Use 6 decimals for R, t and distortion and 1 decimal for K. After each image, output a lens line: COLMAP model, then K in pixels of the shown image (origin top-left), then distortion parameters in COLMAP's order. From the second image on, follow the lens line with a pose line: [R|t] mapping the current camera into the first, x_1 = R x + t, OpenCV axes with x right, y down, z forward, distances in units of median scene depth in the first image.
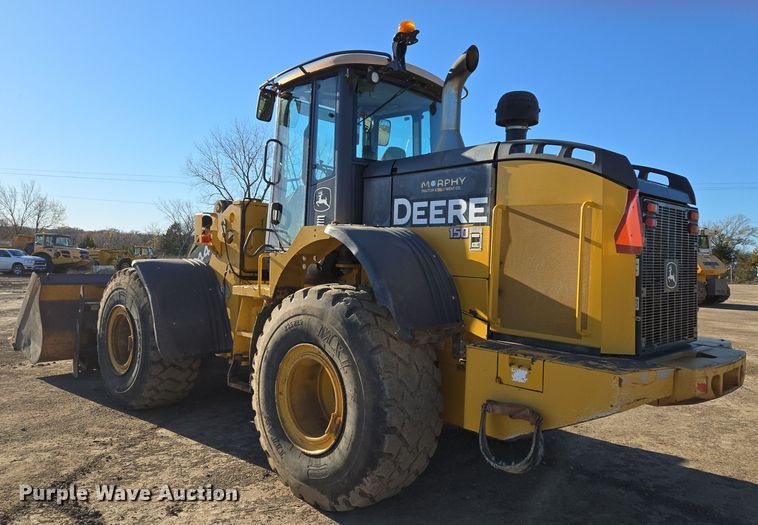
lens RADIAL K [[587.5, 0, 379.0], [0, 587.5, 262.5], [0, 0, 1]] dist [0.046871, -0.003309]
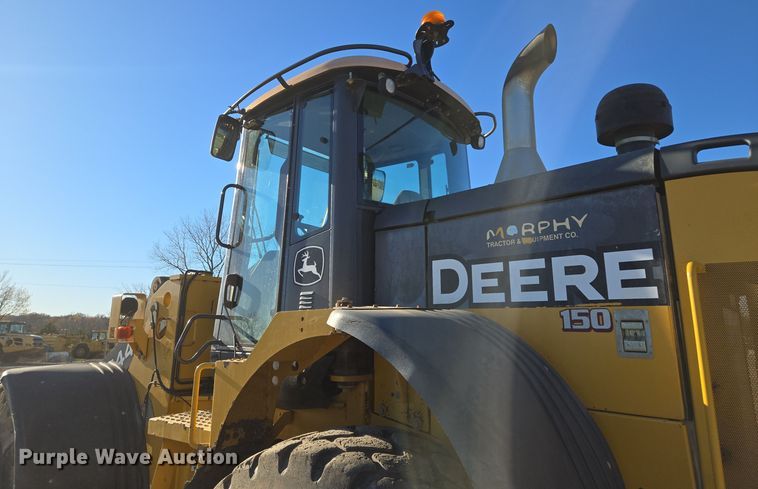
lens RADIAL K [[501.5, 0, 379.7], [0, 501.5, 195.8], [0, 0, 1]] dist [0.045690, -0.004642]
pose [[0.994990, -0.001296, 0.099965, -0.073540], [0.028019, 0.963457, -0.266393, -0.033790], [-0.095967, 0.267859, 0.958667, 0.454082]]
